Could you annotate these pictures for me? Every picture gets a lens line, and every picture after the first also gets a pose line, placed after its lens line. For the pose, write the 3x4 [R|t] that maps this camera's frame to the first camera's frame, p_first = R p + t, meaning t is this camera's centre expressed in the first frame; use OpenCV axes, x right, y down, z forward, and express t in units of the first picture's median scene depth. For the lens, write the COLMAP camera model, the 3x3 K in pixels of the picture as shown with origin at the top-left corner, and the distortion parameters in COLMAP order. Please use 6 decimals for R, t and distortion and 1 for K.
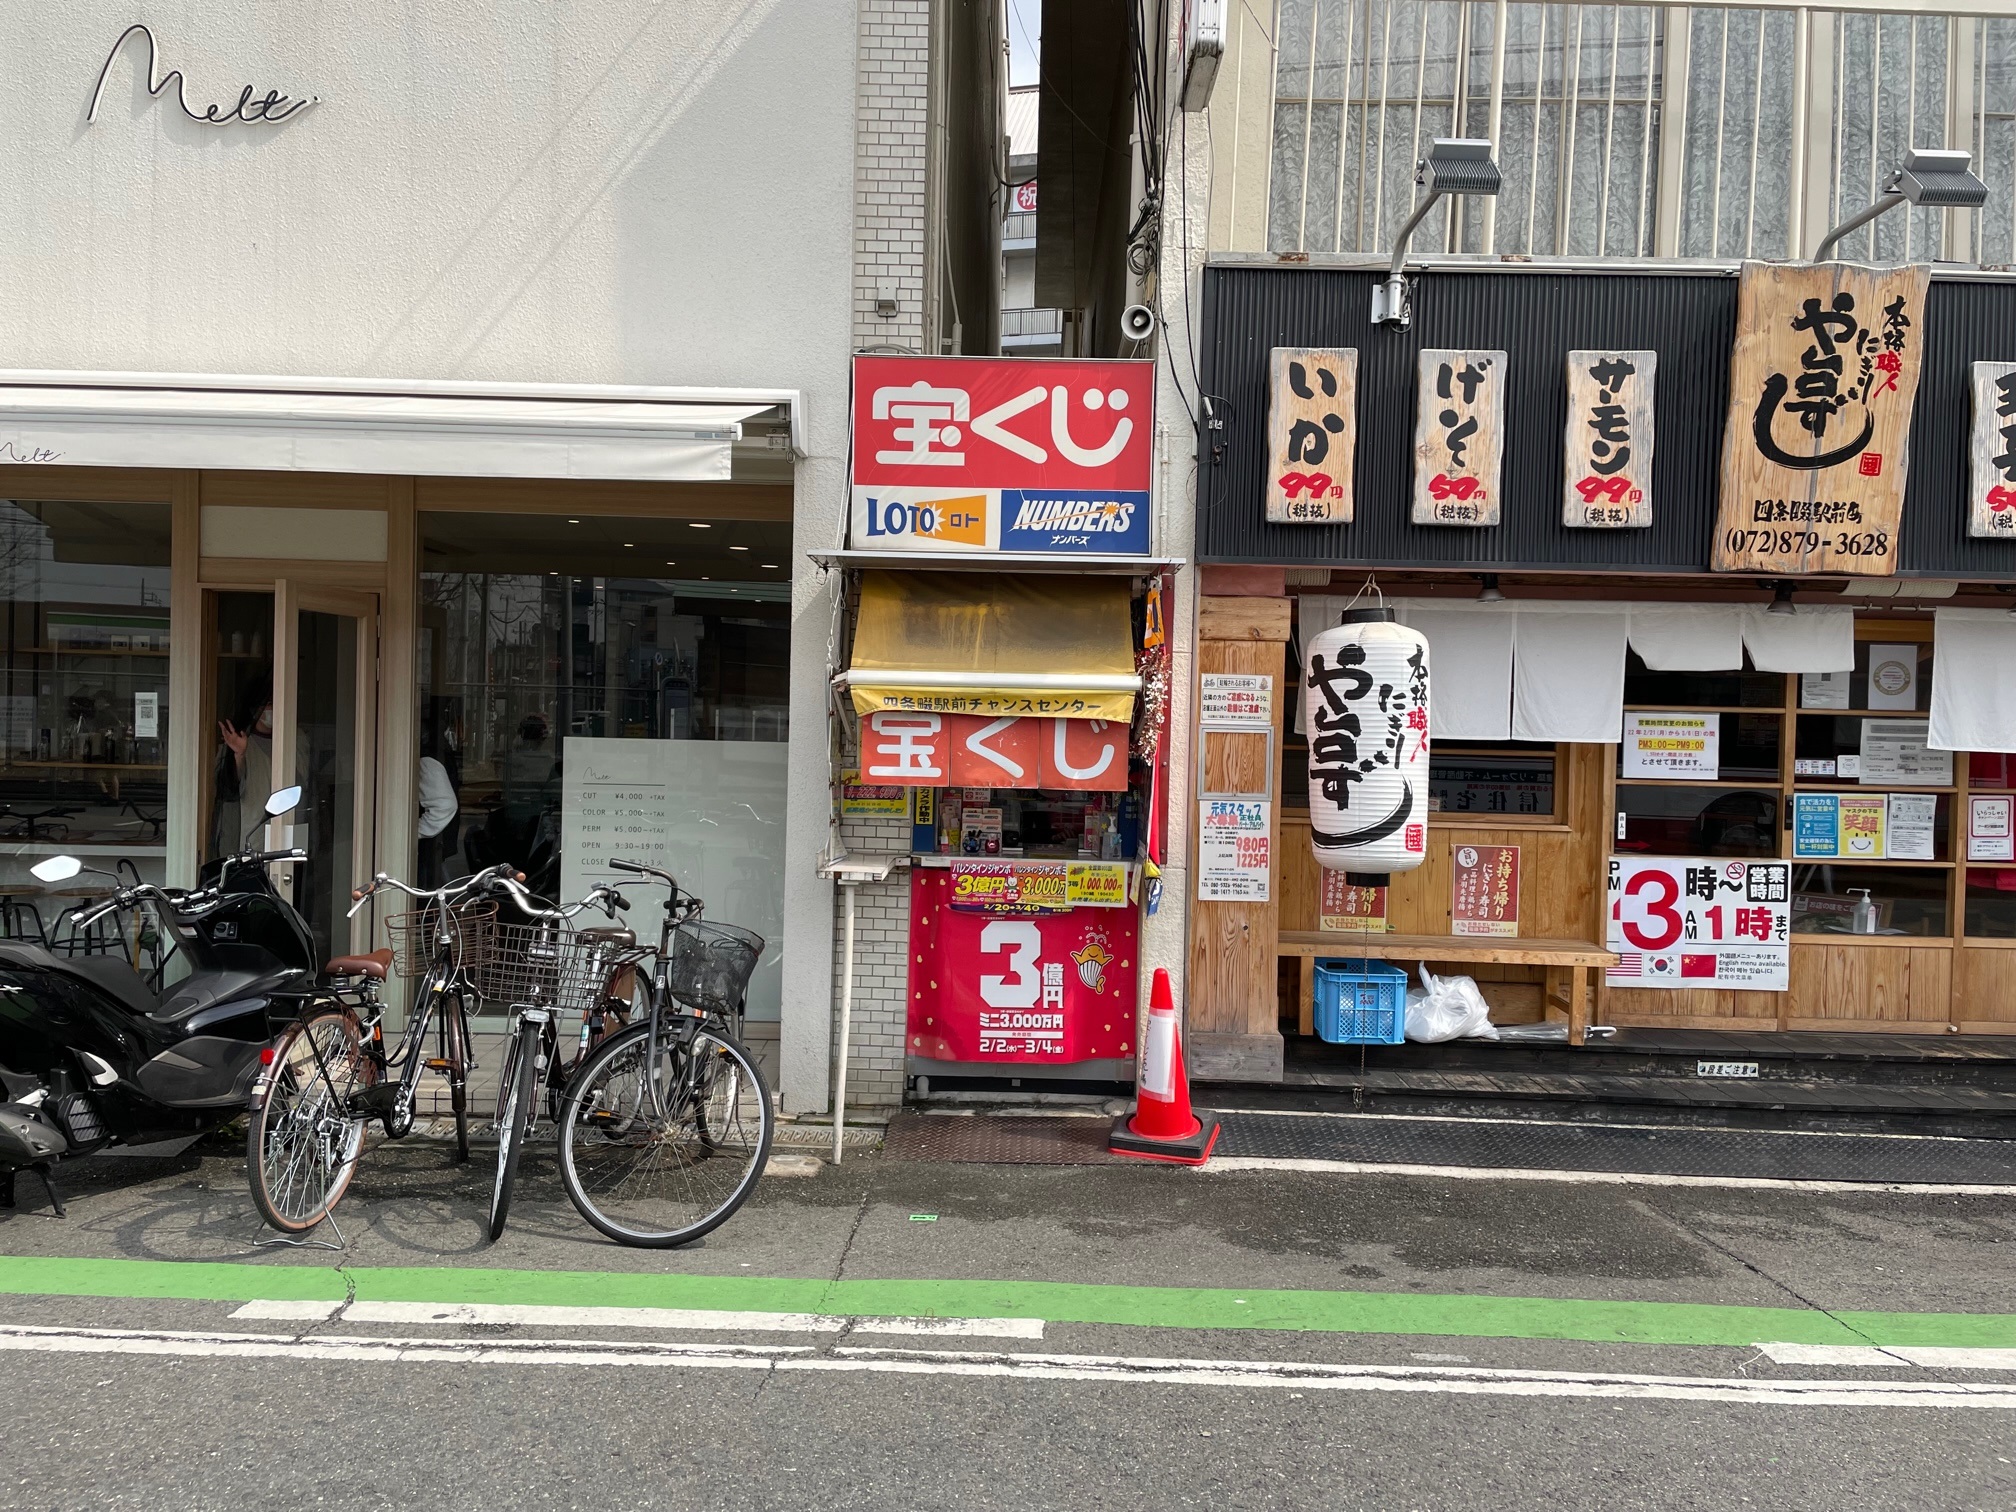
lens RADIAL K [[1503.3, 0, 1013.2], [0, 1503.3, 745.4], [0, 0, 1]] dist [0.109430, -0.139638]
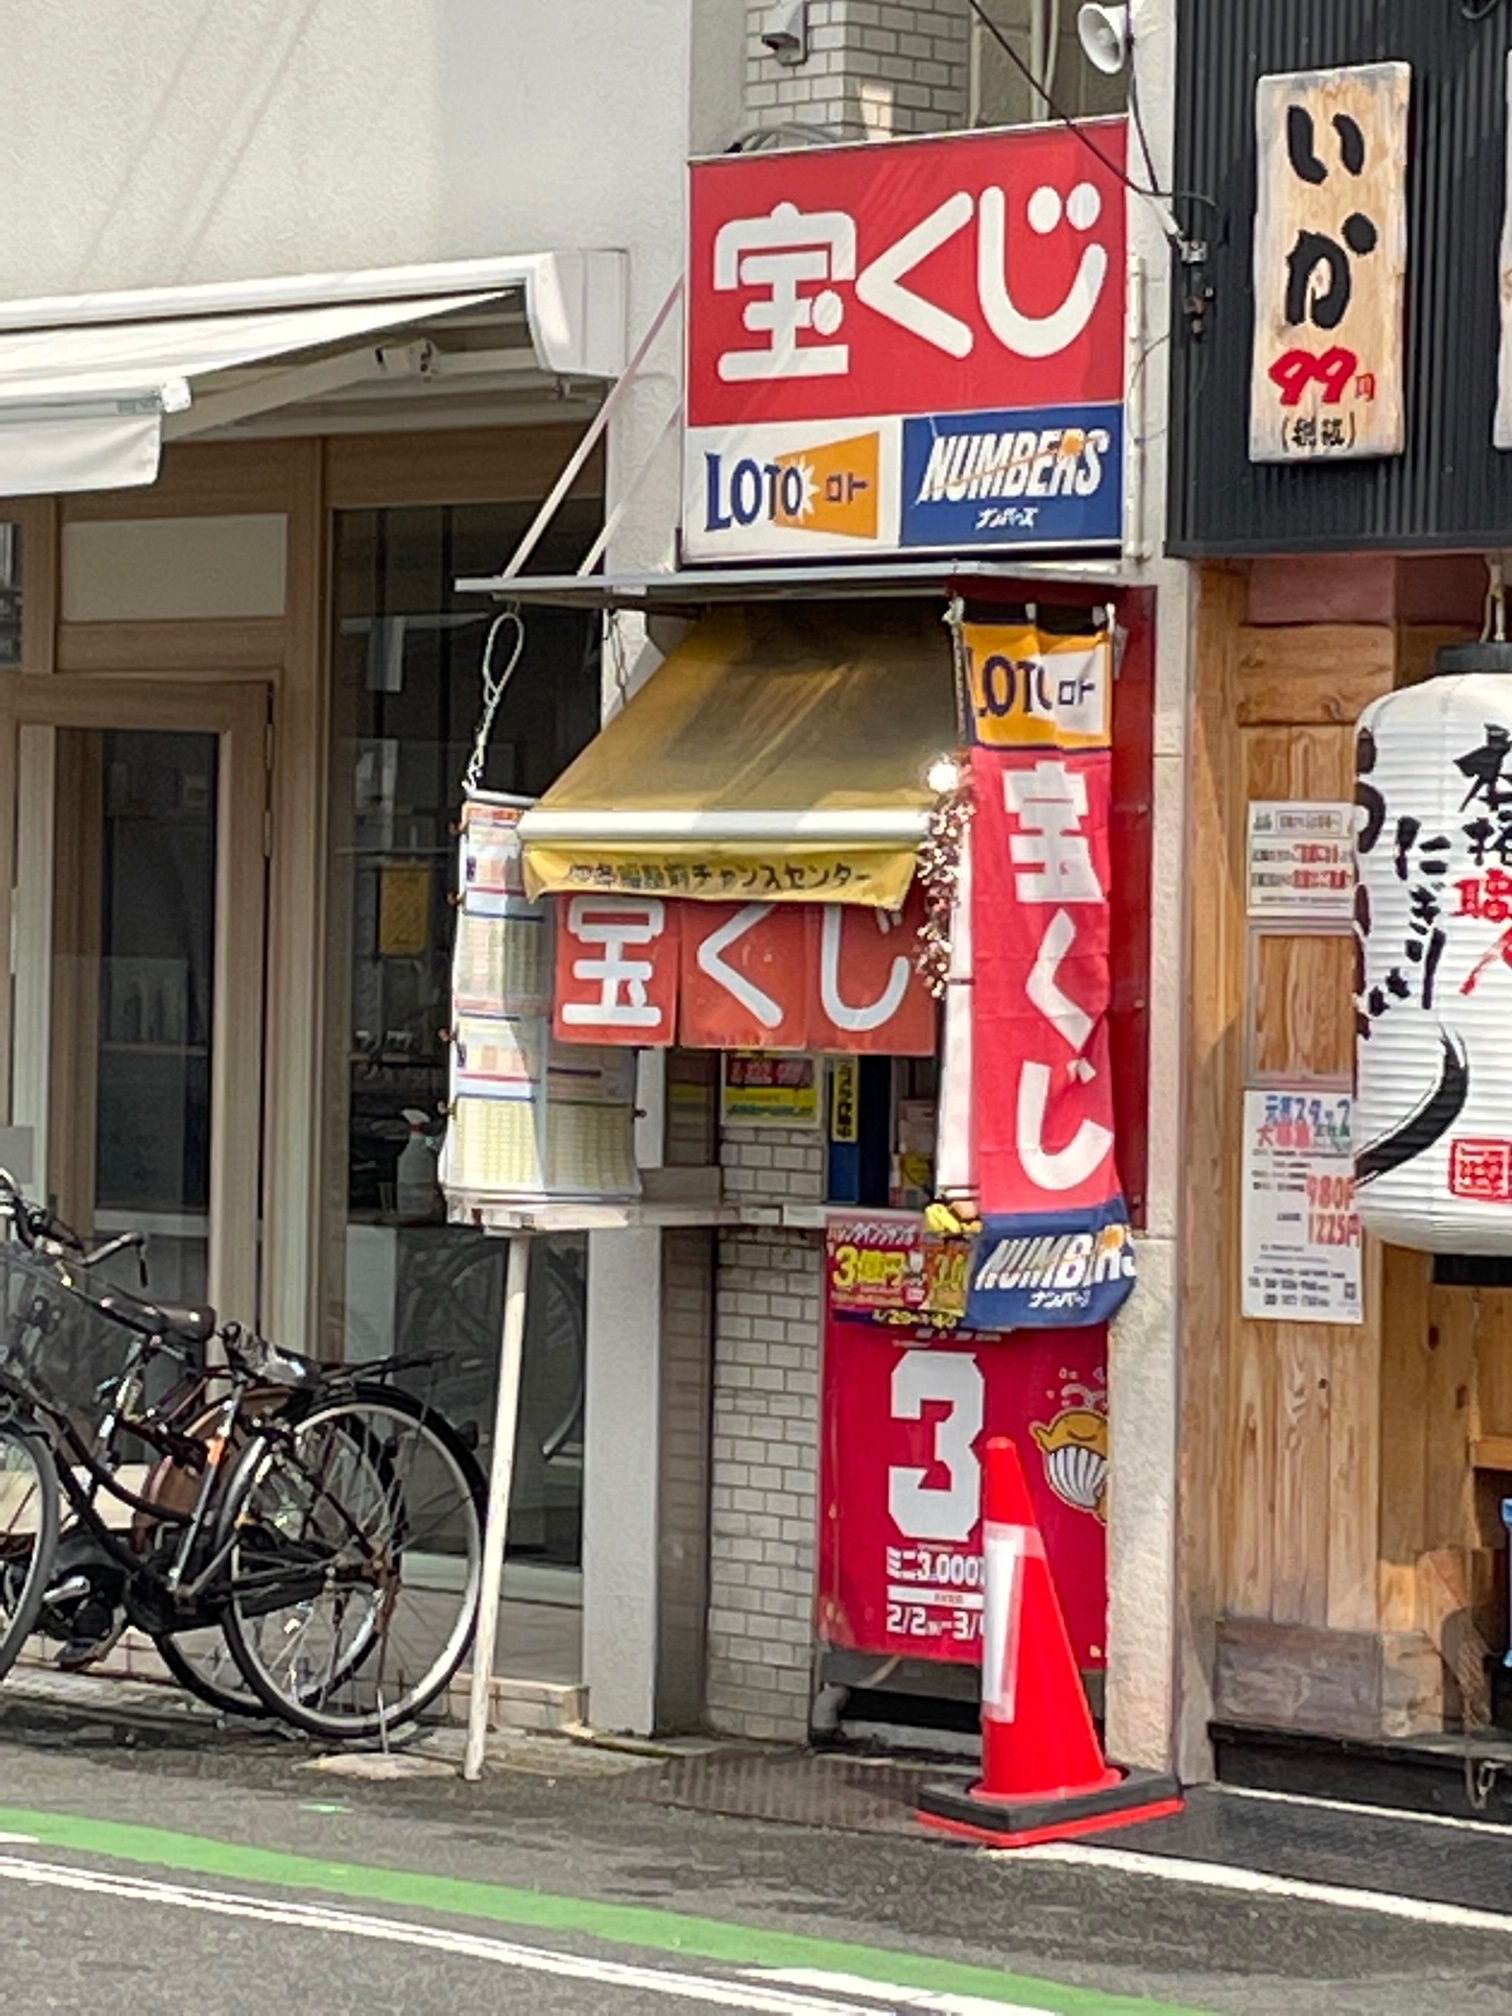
lens RADIAL K [[7124.0, 0, 756.0], [0, 7124.0, 1008.0], [0, 0, 1]] dist [0.019186, 2.324009]
pose [[0.691916, -0.003017, -0.721972, 1.550141], [-0.016472, 0.999665, -0.019964, 0.057243], [0.721790, 0.025705, 0.691634, -0.550556]]
